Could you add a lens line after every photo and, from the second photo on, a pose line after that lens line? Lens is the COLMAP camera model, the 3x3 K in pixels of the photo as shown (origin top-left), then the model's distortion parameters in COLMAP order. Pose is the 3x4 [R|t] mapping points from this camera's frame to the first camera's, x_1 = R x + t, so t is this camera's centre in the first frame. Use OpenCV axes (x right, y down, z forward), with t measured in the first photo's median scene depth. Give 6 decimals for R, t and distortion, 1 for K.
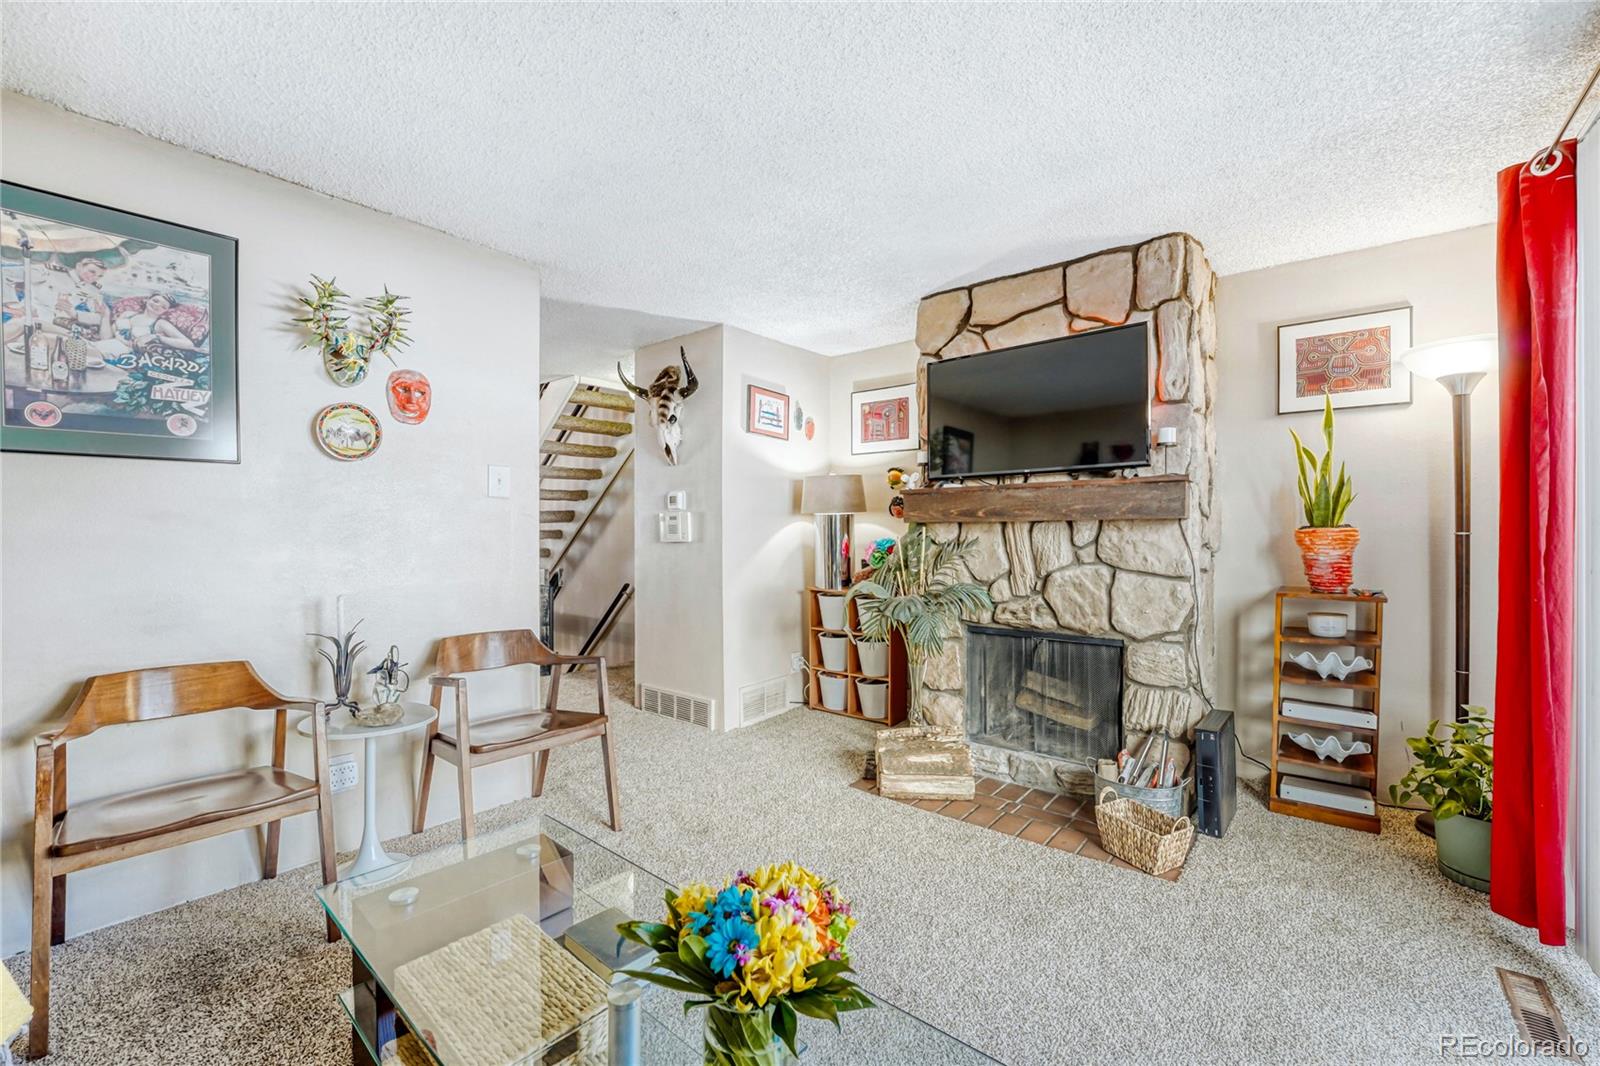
lens RADIAL K [[661.0, 0, 800.2], [0, 661.0, 535.7], [0, 0, 1]] dist [-0.012544, 0.000657]
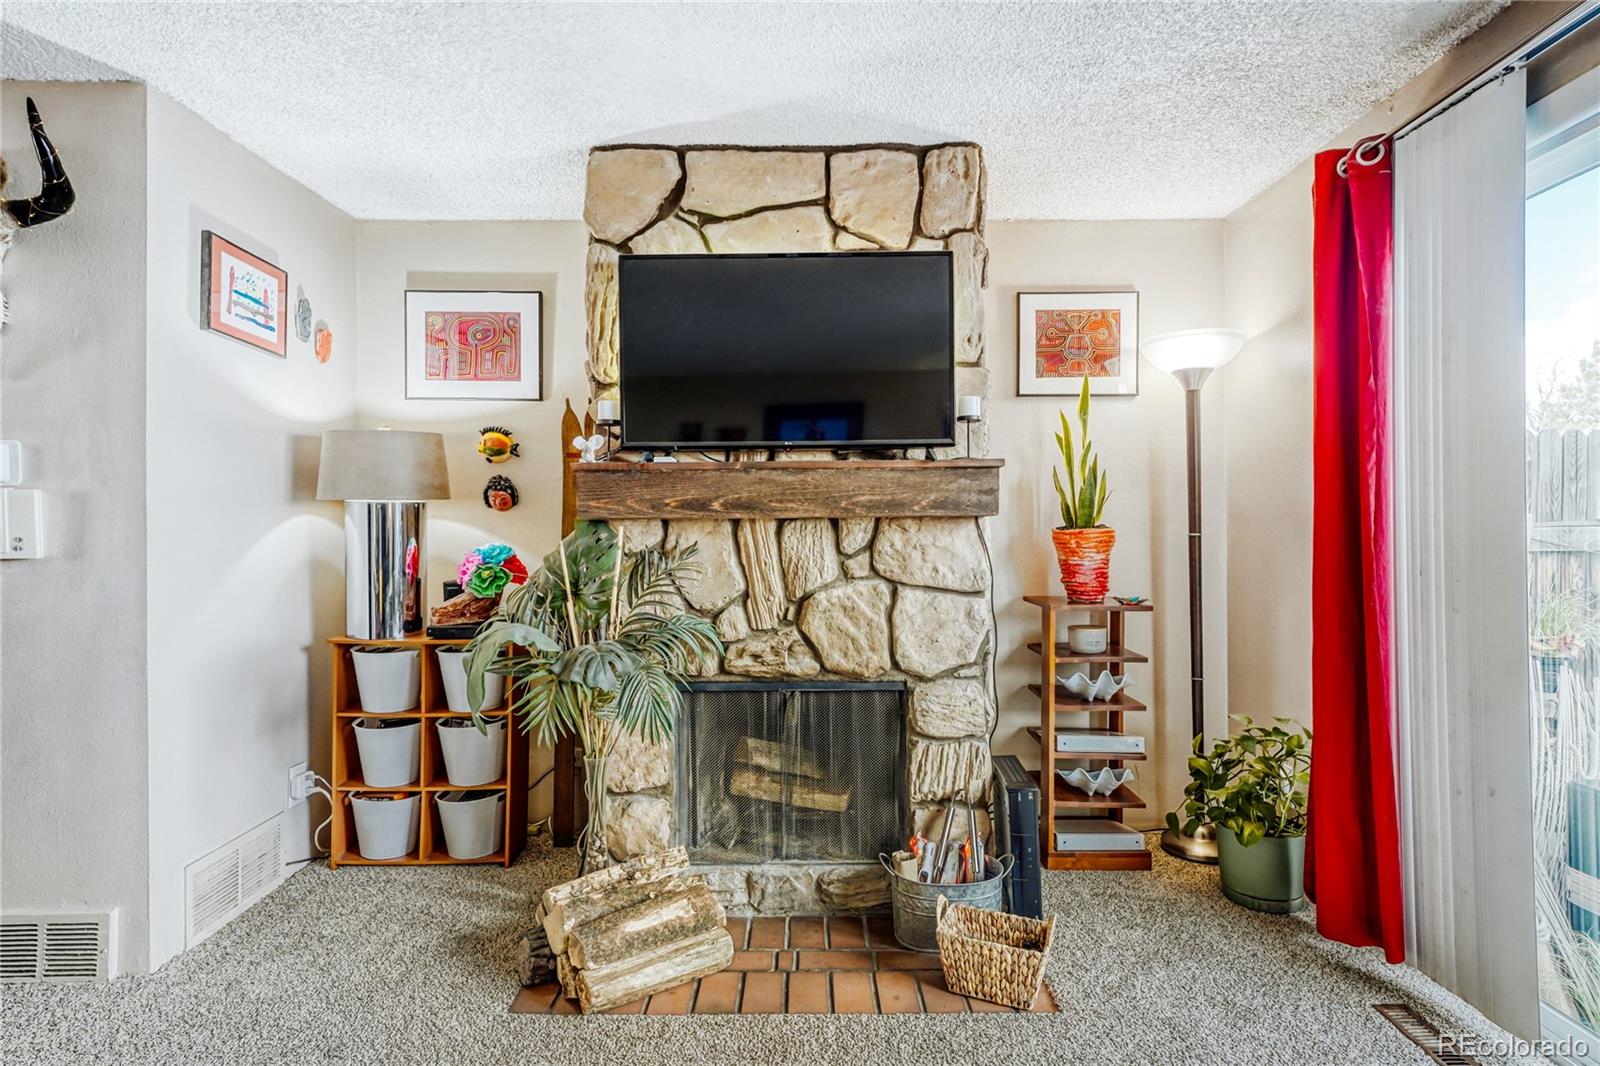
lens RADIAL K [[847.1, 0, 794.6], [0, 847.1, 527.6], [0, 0, 1]] dist [0.022747, -0.001052]
pose [[0.771334, 0.001325, 0.636430, -0.188304], [0.005738, 0.999943, -0.009035, -0.004198], [-0.636405, 0.010621, 0.771282, 0.316993]]
